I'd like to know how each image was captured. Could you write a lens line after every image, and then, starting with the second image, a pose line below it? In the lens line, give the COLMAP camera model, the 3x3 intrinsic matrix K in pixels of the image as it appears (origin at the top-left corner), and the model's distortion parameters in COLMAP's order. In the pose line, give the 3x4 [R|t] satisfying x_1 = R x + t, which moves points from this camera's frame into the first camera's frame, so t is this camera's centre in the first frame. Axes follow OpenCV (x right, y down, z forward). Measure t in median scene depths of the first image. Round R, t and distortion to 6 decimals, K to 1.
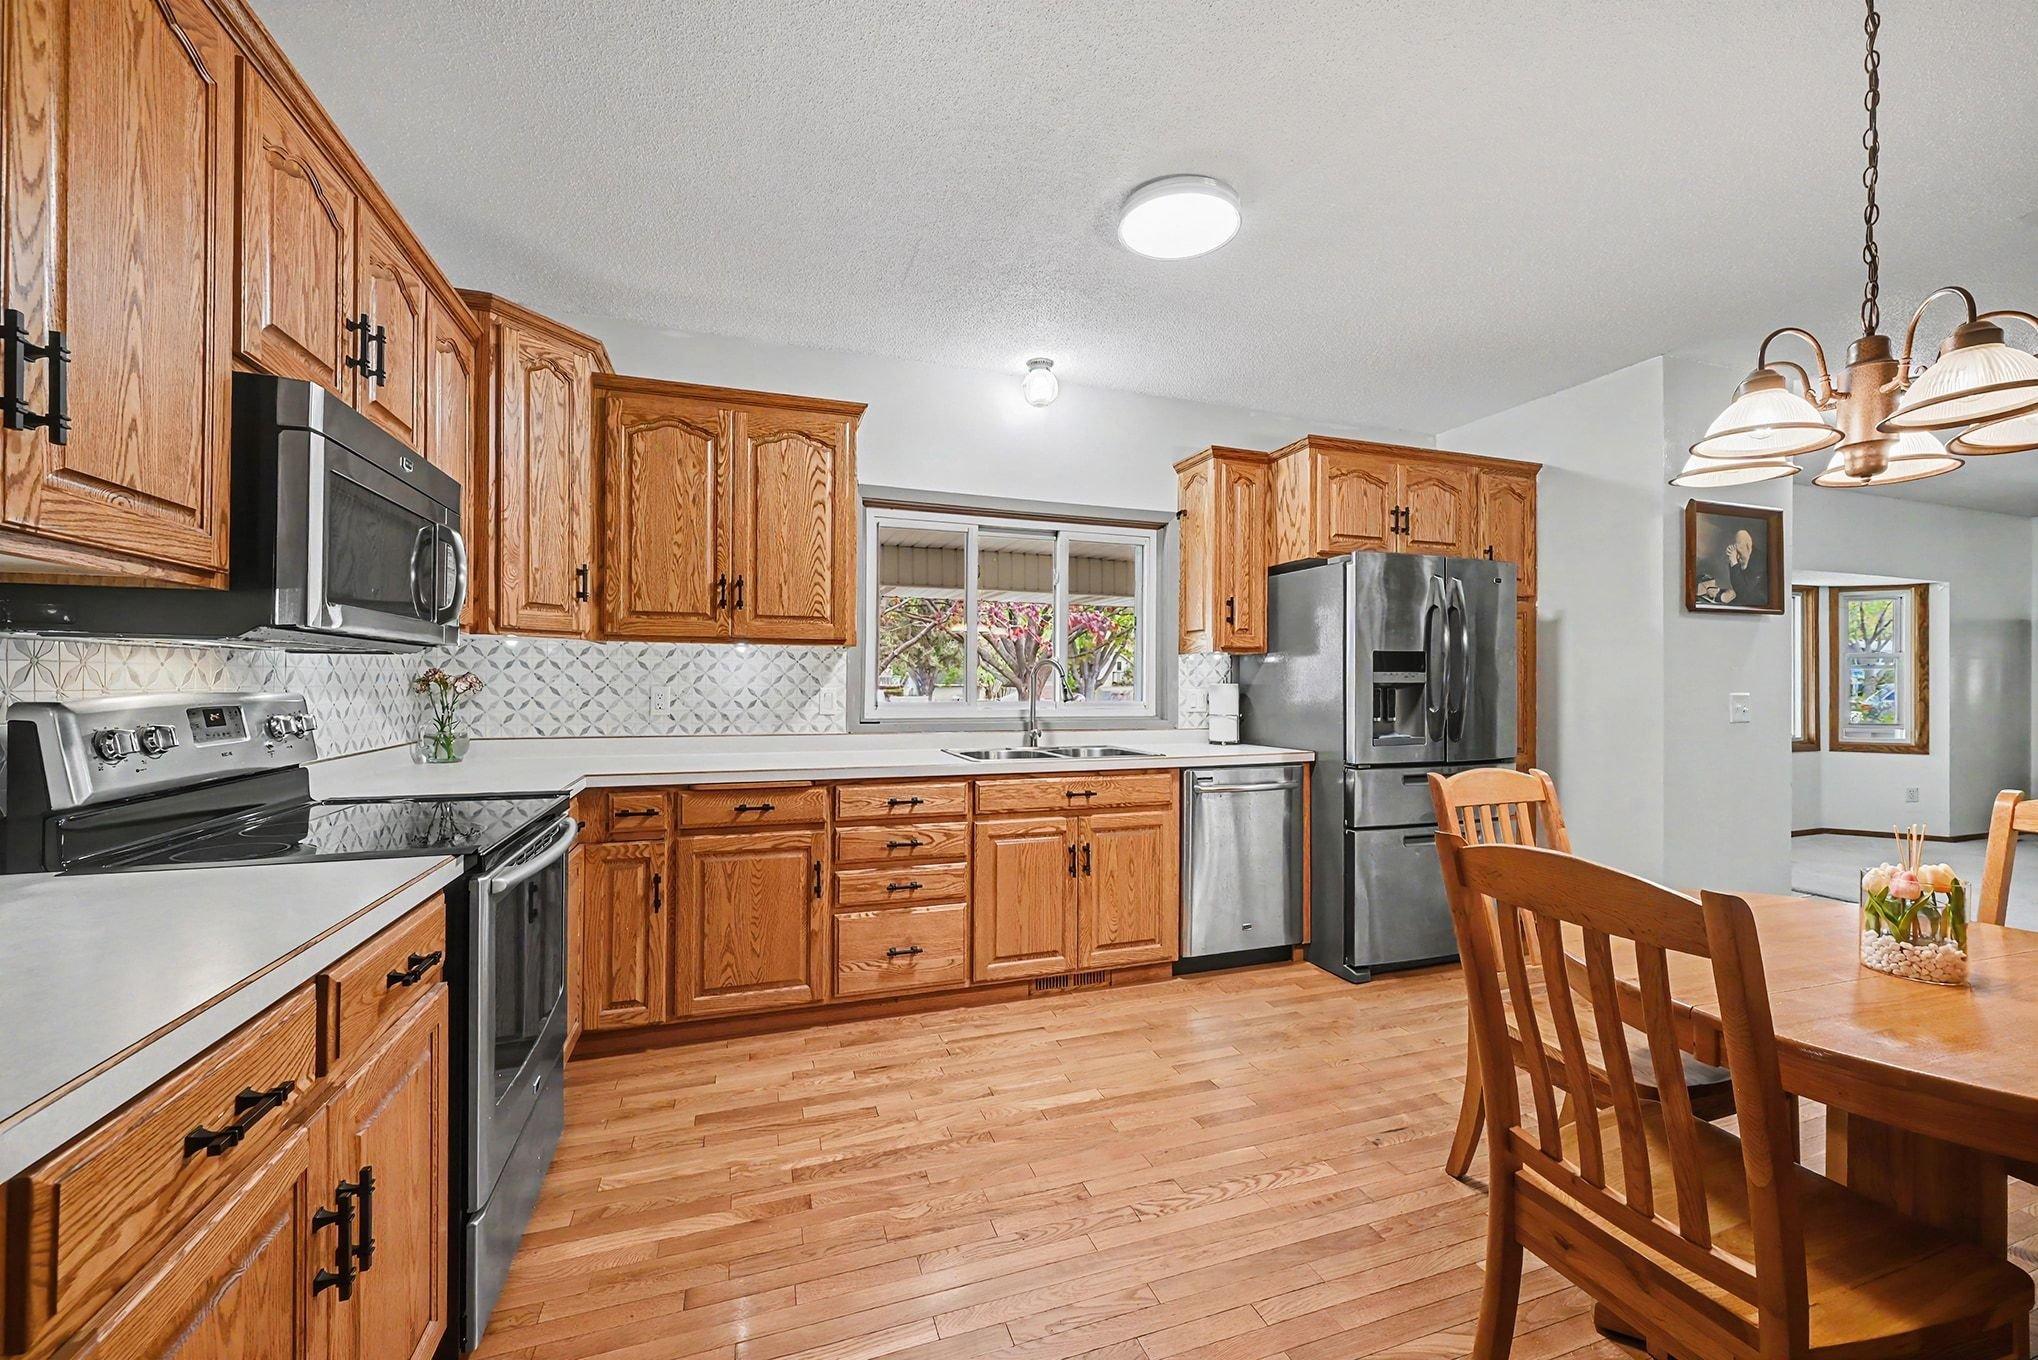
lens RADIAL K [[796.9, 0, 1013.1], [0, 796.9, 679.6], [0, 0, 1]] dist [-0.000595, 0.000083]
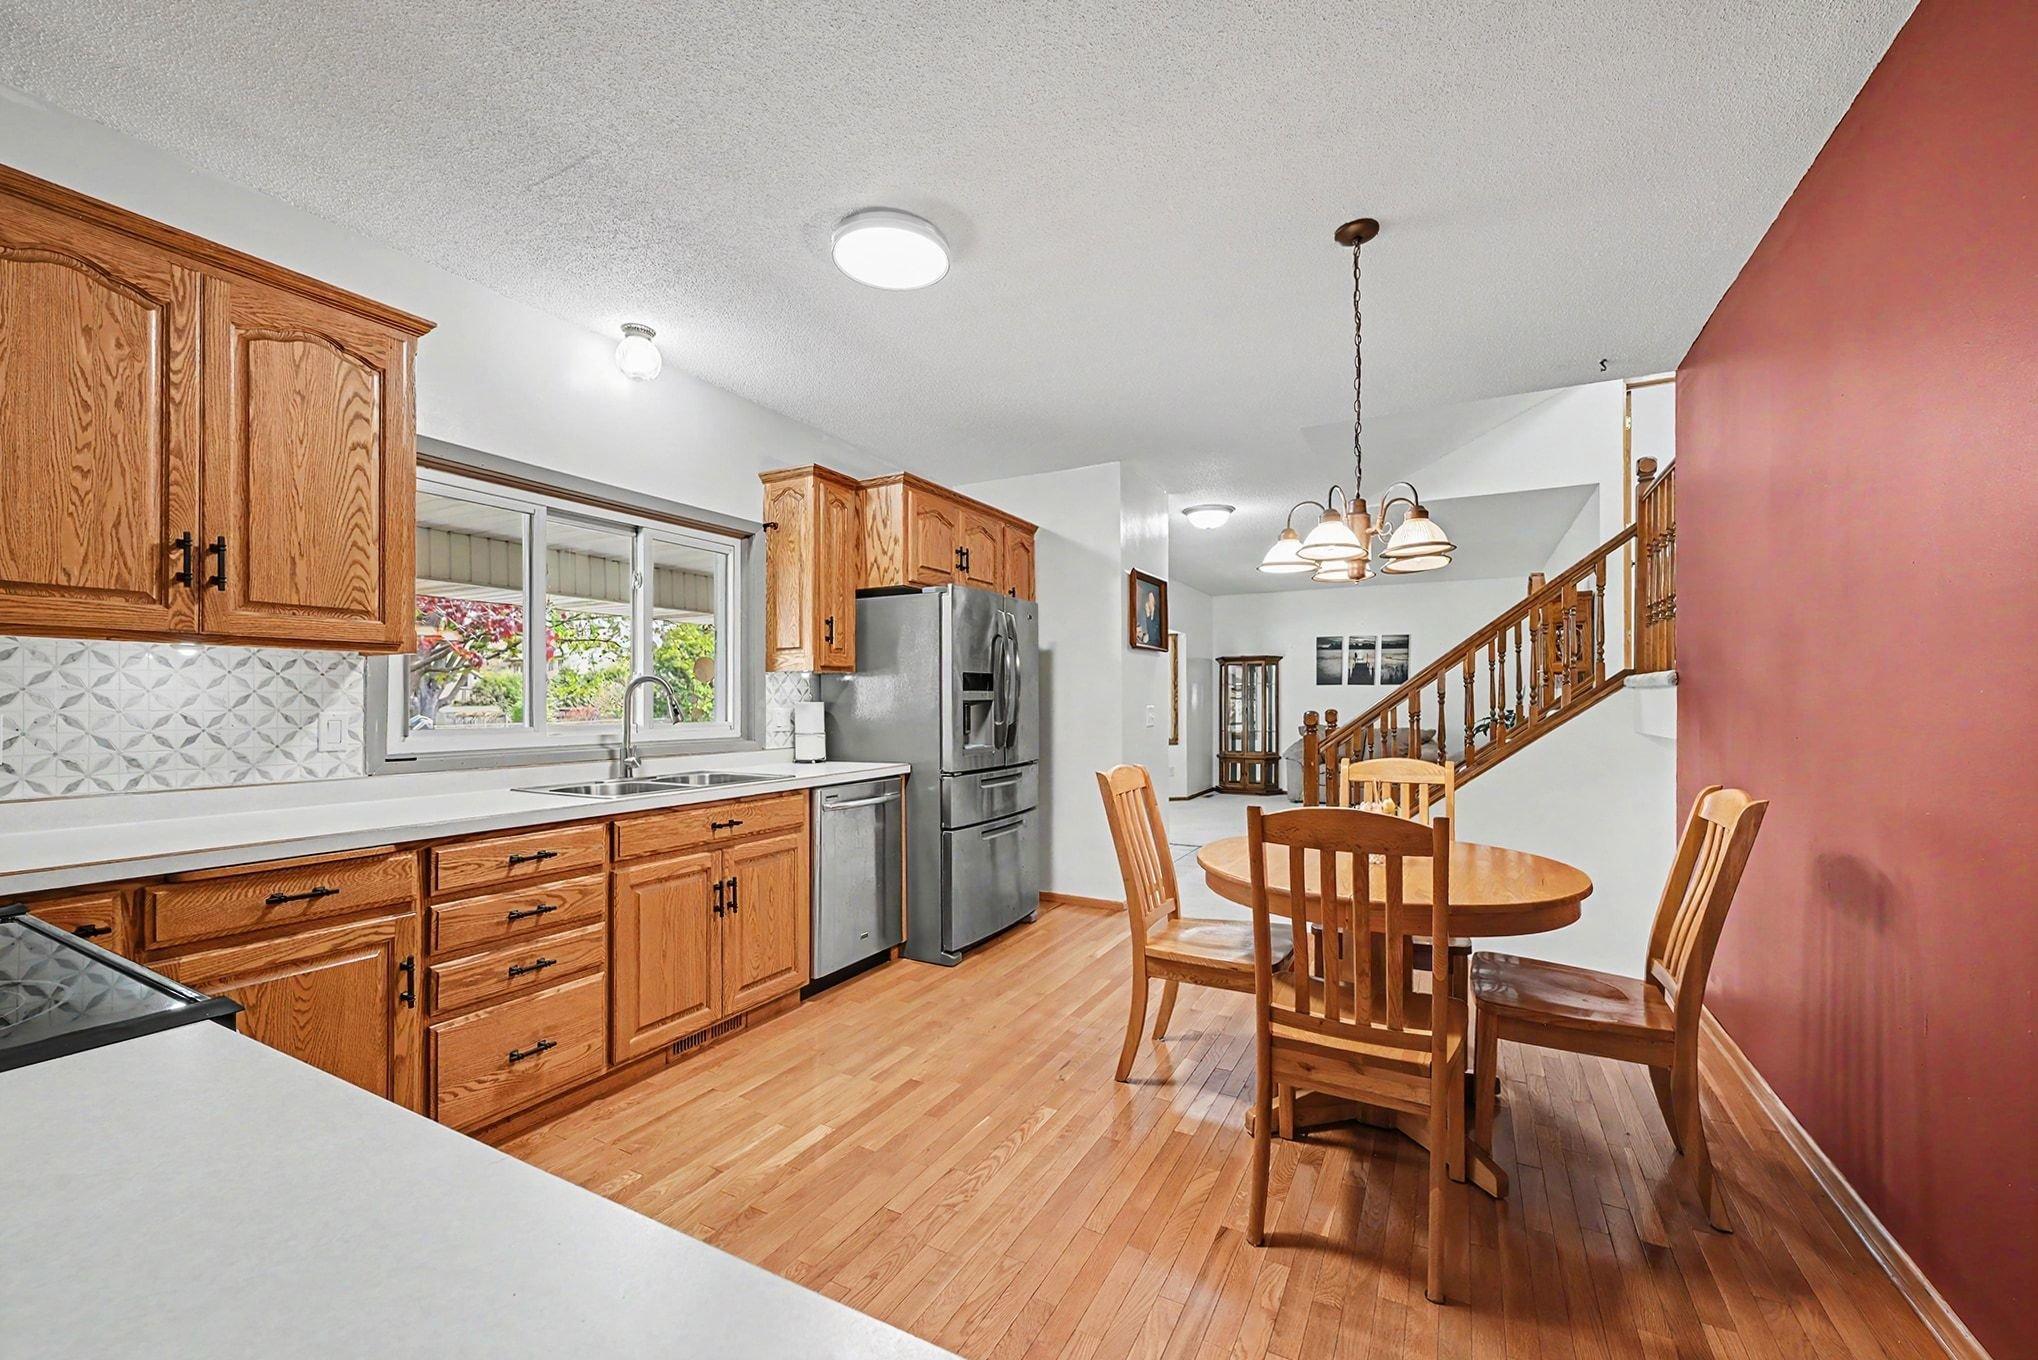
lens RADIAL K [[817.7, 0, 1017.8], [0, 817.7, 694.5], [0, 0, 1]] dist [-0.001009, -0.000073]
pose [[0.735567, -0.001090, 0.677451, -0.290419], [0.003142, 0.999993, -0.001804, -0.001941], [-0.677445, 0.003455, 0.735566, 0.083997]]
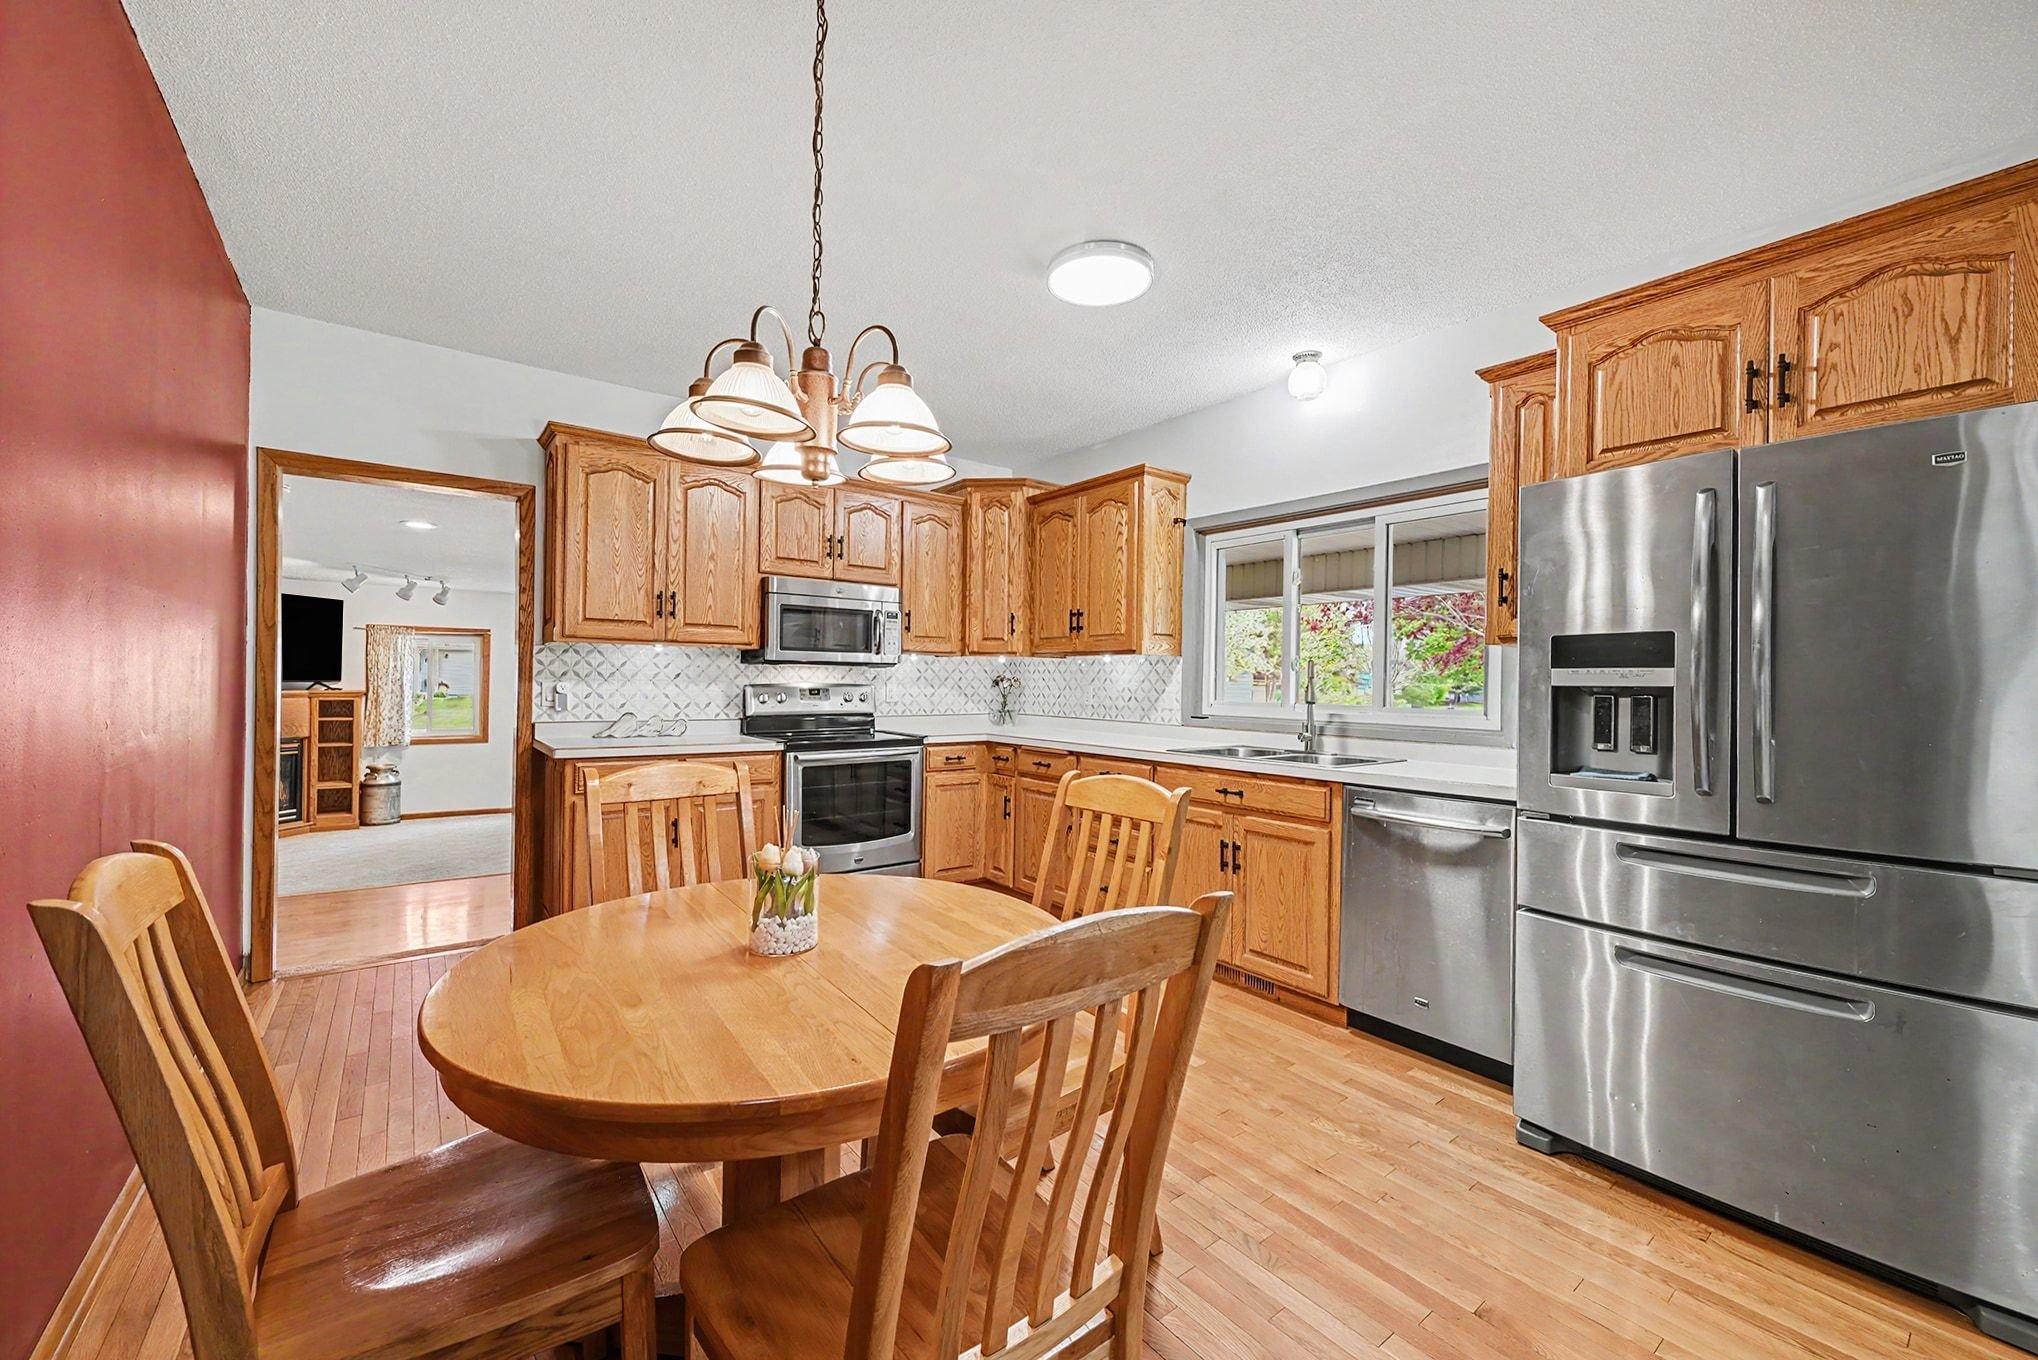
lens RADIAL K [[802.1, 0, 1027.3], [0, 802.1, 679.2], [0, 0, 1]] dist [-0.001989, -0.000167]
pose [[0.319362, -0.001973, -0.947631, 0.938204], [-0.009342, 0.999943, -0.005230, 0.005935], [0.947587, 0.010523, 0.319325, 0.405302]]
